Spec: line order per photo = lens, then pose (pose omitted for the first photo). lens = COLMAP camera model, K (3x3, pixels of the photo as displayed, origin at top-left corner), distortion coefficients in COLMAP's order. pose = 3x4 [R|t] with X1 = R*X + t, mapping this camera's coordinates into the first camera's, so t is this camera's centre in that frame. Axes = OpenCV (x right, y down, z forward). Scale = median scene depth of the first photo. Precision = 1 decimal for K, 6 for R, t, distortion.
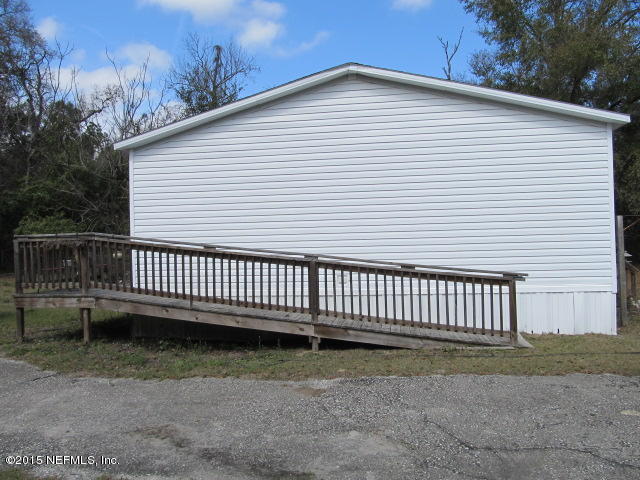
lens RADIAL K [[527.5, 0, 320.0], [0, 527.5, 240.0], [0, 0, 1]] dist [-0.053014, 0.022780]
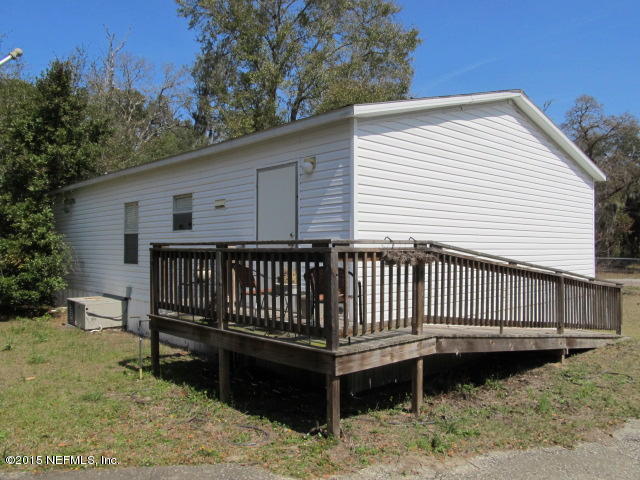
lens RADIAL K [[527.5, 0, 320.0], [0, 527.5, 240.0], [0, 0, 1]] dist [-0.053014, 0.022780]
pose [[0.614112, 0.035240, 0.788432, -1.058004], [-0.023877, 0.999375, -0.026070, 0.006040], [-0.788858, -0.002816, 0.614569, 0.698899]]
